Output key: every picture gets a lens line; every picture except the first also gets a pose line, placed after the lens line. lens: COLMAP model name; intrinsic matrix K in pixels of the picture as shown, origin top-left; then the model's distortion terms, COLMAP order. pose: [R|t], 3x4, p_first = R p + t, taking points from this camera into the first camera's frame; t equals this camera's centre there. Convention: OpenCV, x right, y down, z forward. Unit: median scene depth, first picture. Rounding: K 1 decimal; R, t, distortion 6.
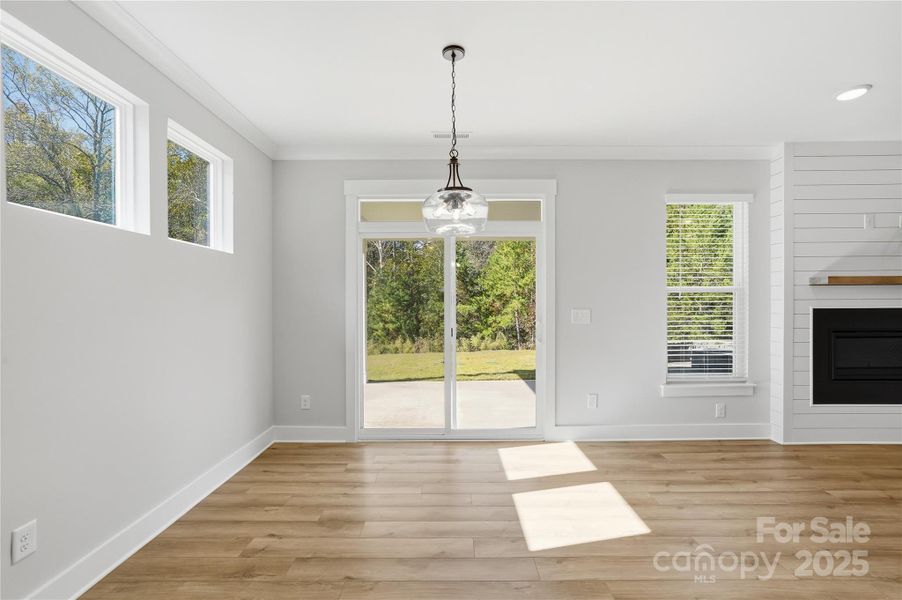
lens RADIAL K [[422.6, 0, 455.6], [0, 422.6, 305.5], [0, 0, 1]] dist [-0.064137, 0.026102]
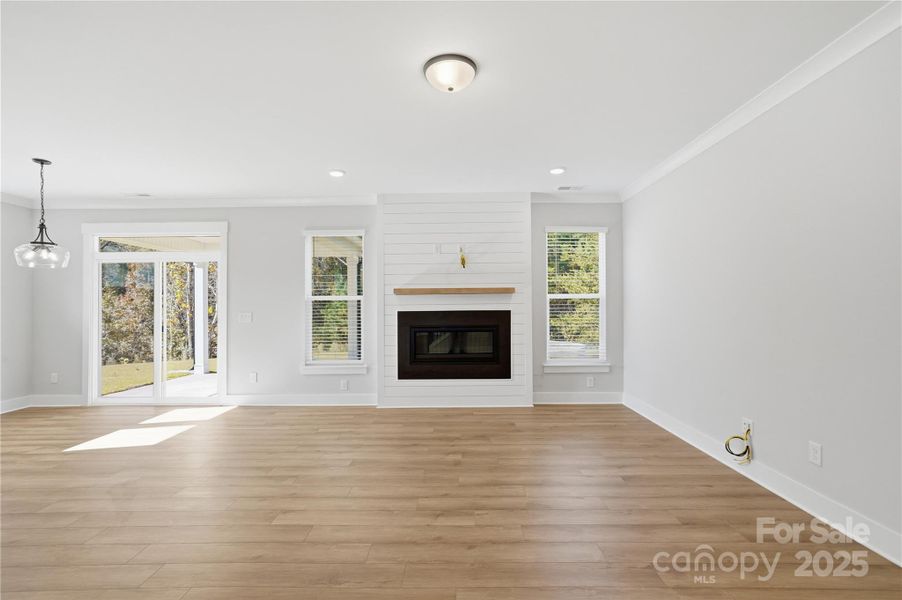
lens RADIAL K [[417.3, 0, 453.6], [0, 417.3, 303.2], [0, 0, 1]] dist [-0.015797, 0.000456]
pose [[0.999991, -0.003959, 0.001413, 1.064275], [0.003982, 0.999856, -0.016482, 0.003691], [-0.001348, 0.016487, 0.999863, -0.438206]]
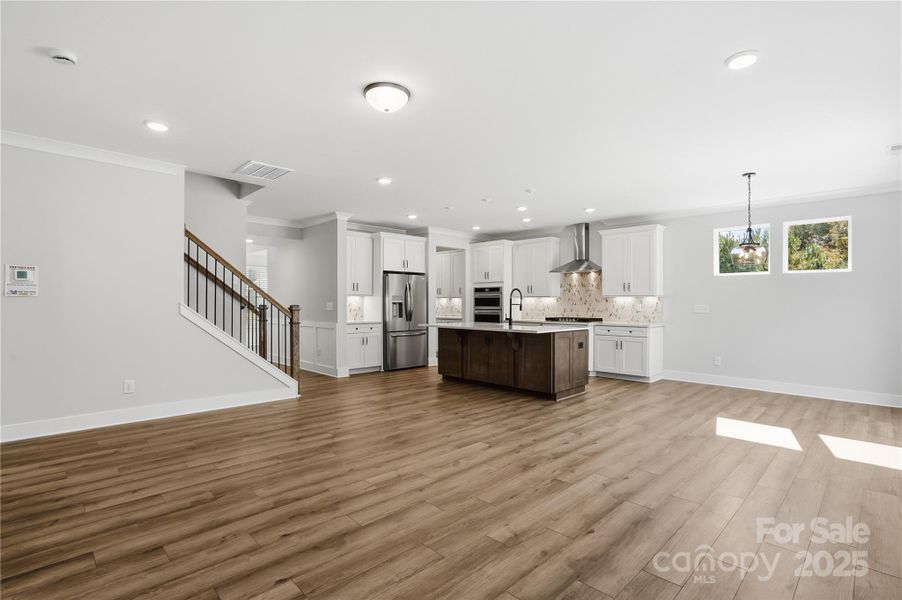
lens RADIAL K [[422.6, 0, 455.6], [0, 422.6, 305.5], [0, 0, 1]] dist [-0.064137, 0.026102]
pose [[-0.700409, 0.003711, -0.713732, 1.544268], [-0.006379, 0.999914, 0.011459, 0.002048], [0.713713, 0.012579, -0.700325, 0.909534]]
